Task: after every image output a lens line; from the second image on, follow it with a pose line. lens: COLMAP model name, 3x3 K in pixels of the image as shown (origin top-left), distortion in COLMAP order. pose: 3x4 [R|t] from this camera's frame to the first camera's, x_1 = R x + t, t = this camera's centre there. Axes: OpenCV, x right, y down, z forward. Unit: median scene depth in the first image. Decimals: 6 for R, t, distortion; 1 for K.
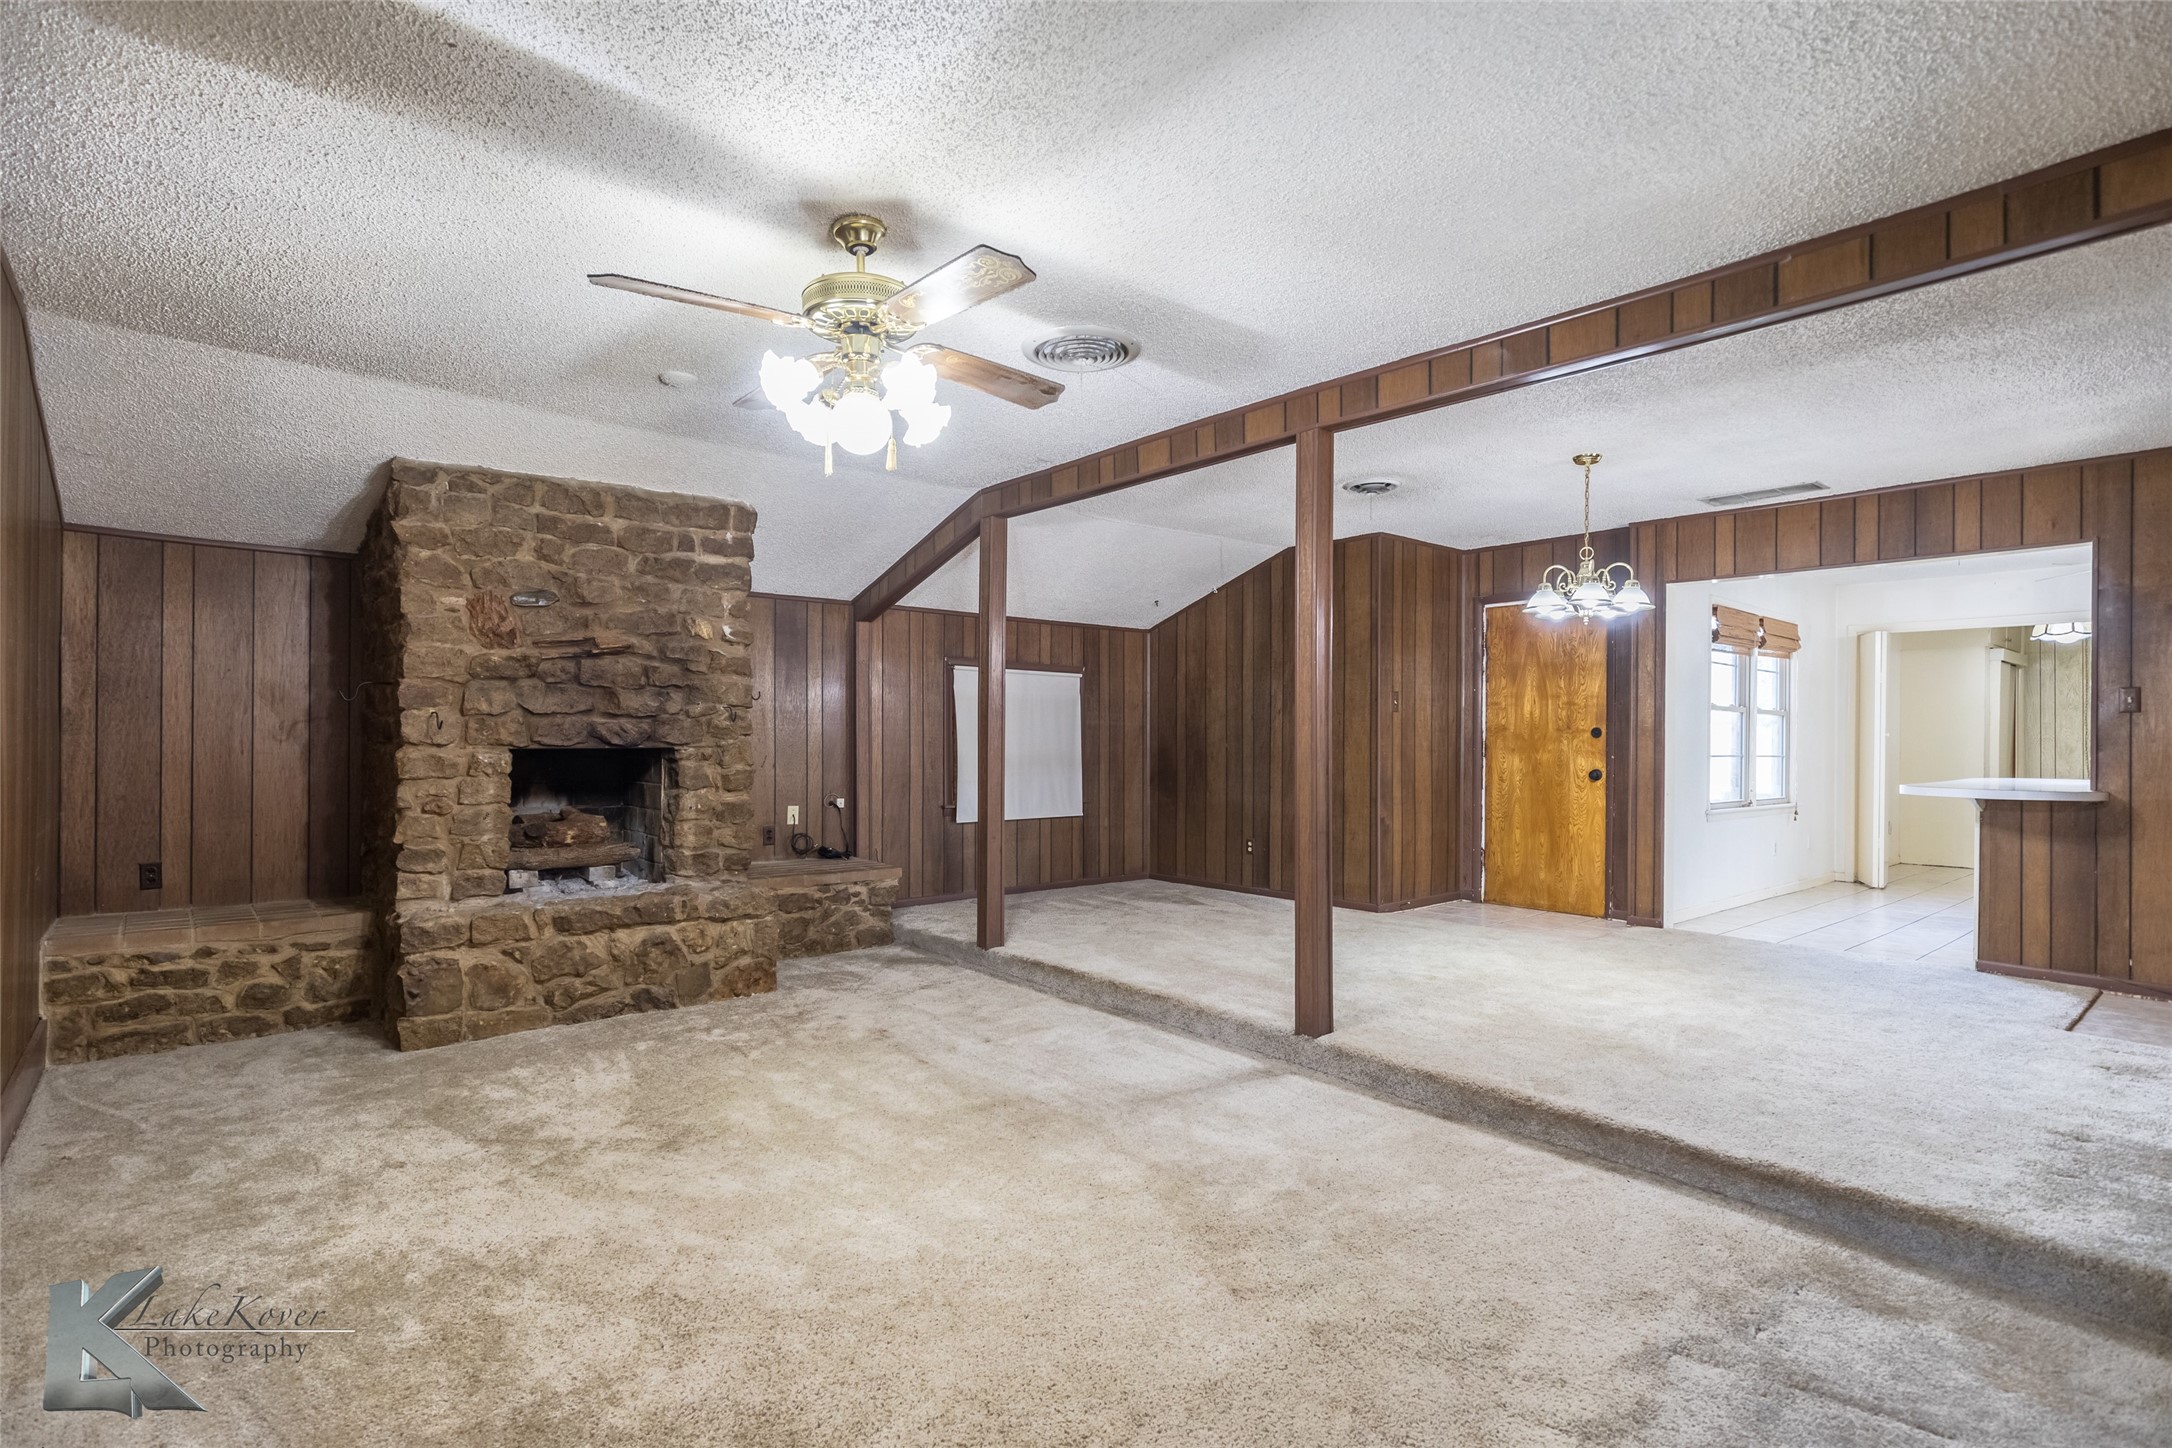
lens RADIAL K [[1039.5, 0, 1082.1], [0, 1039.5, 735.0], [0, 0, 1]] dist [0.001810, 0.000098]
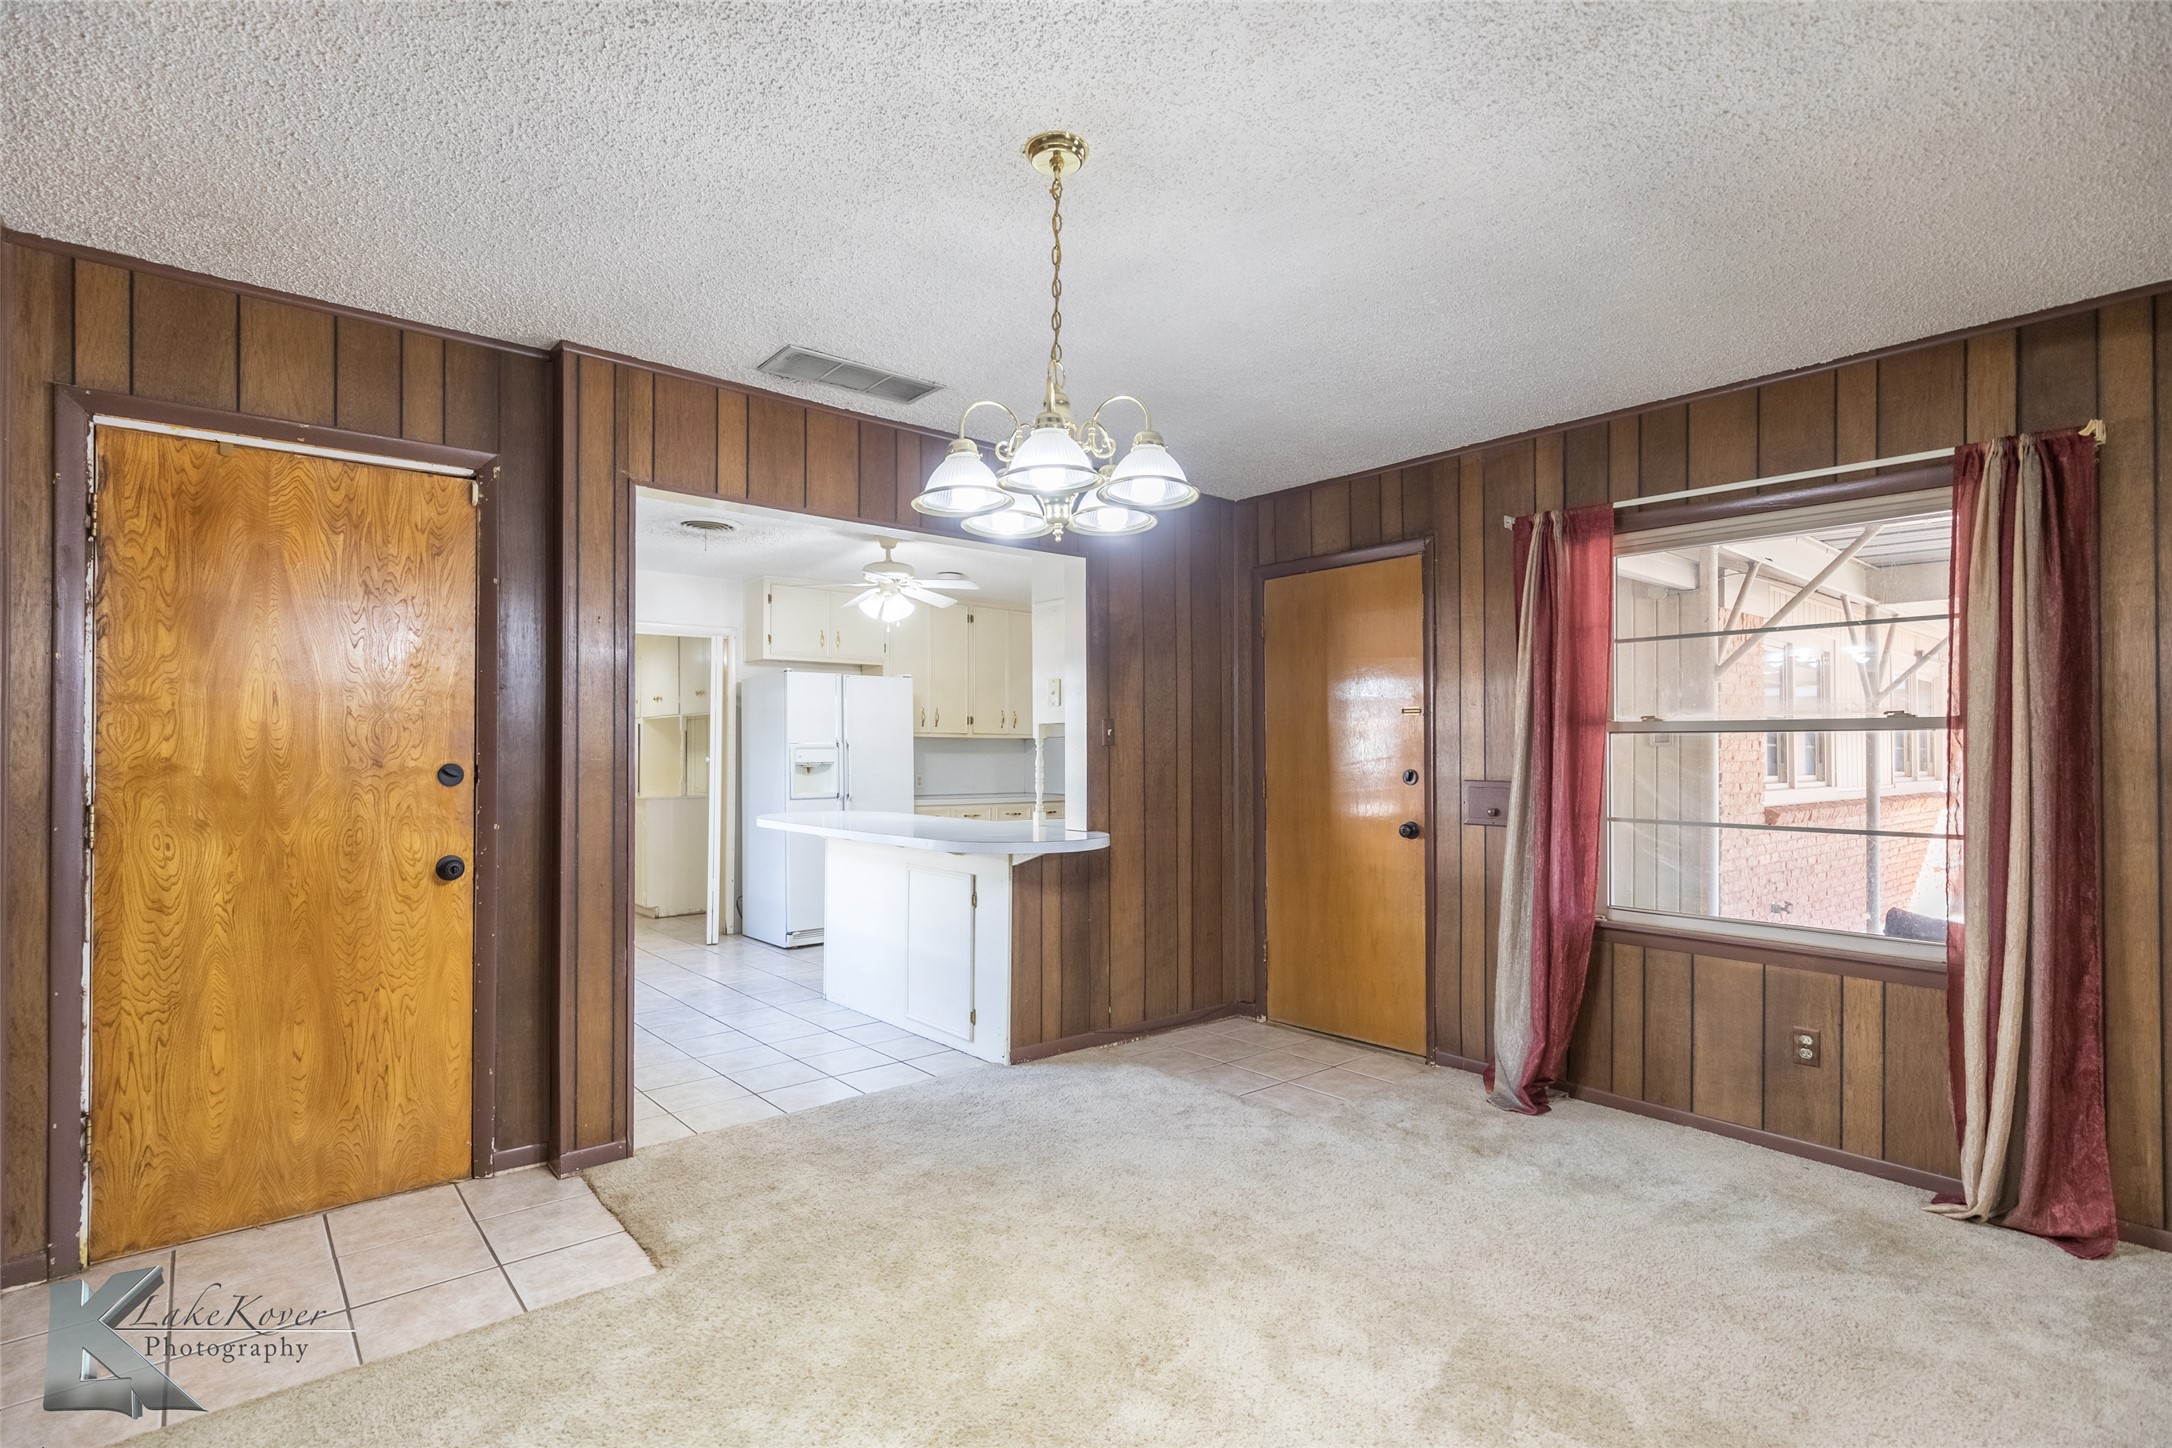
lens RADIAL K [[1046.8, 0, 1075.7], [0, 1046.8, 743.0], [0, 0, 1]] dist [0.000283, -0.000317]
pose [[0.002187, -0.002212, 0.999995, 0.050608], [-0.003938, 0.999990, 0.002221, -0.023492], [-0.999990, -0.003943, 0.002178, 0.935679]]
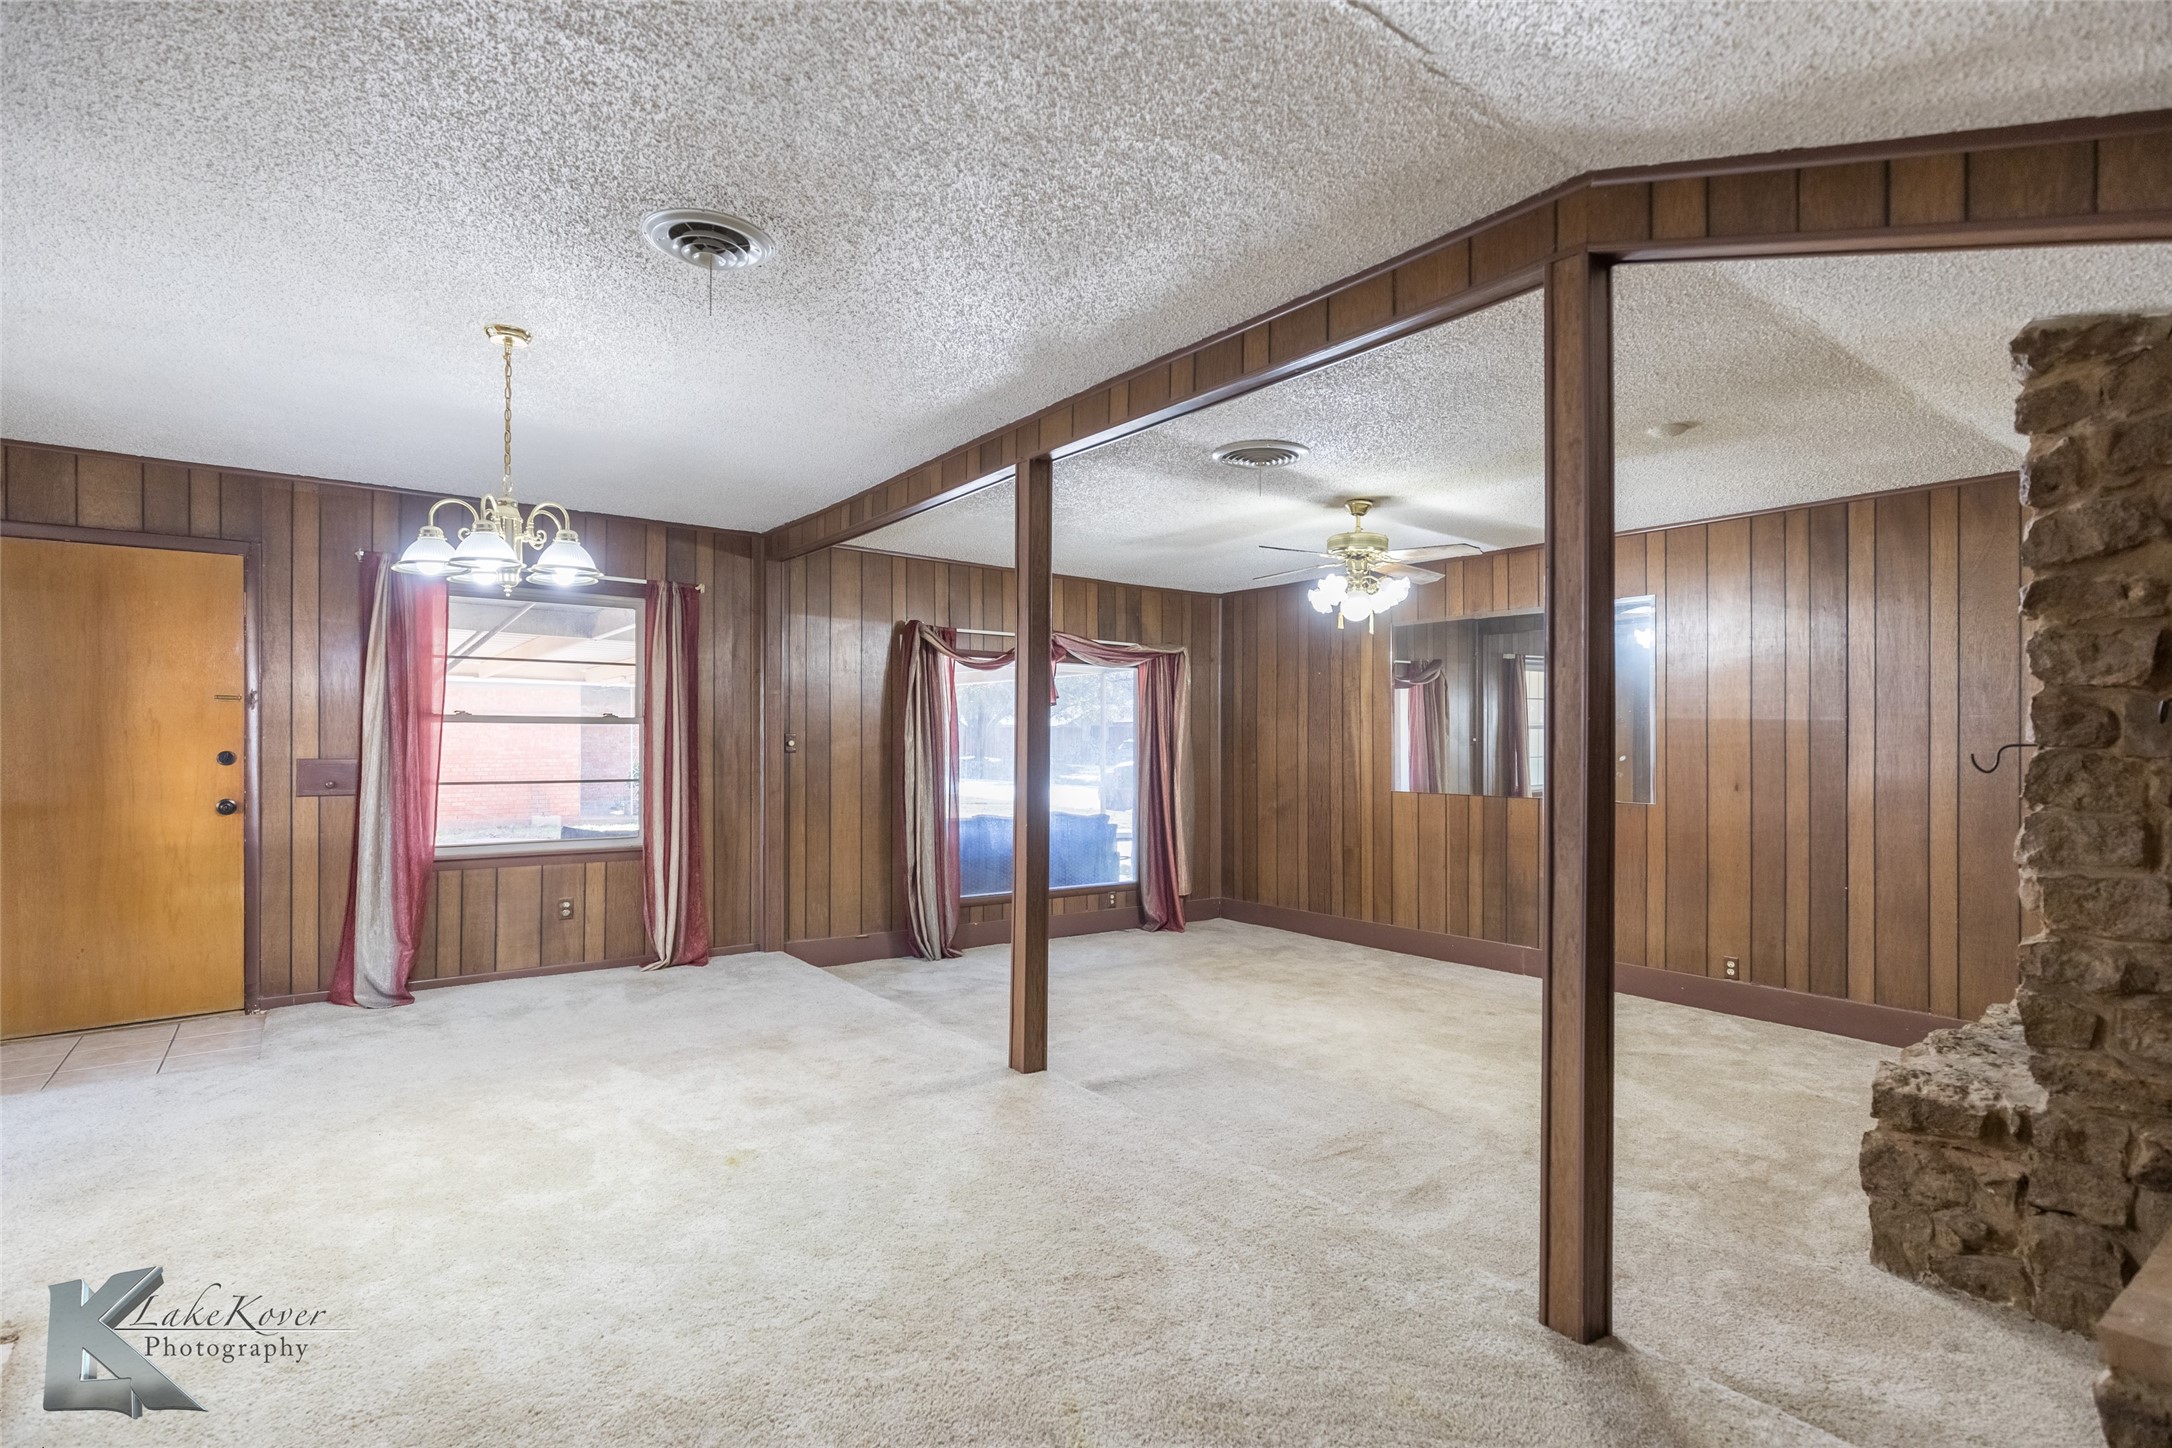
lens RADIAL K [[1044.2, 0, 1086.0], [0, 1044.2, 724.0], [0, 0, 1]] dist [0.000116, 0.000031]
pose [[-0.998073, -0.013849, 0.060486, 0.085561], [-0.014732, 0.999791, -0.014170, -0.023330], [-0.060277, -0.015034, -0.998068, 1.528594]]
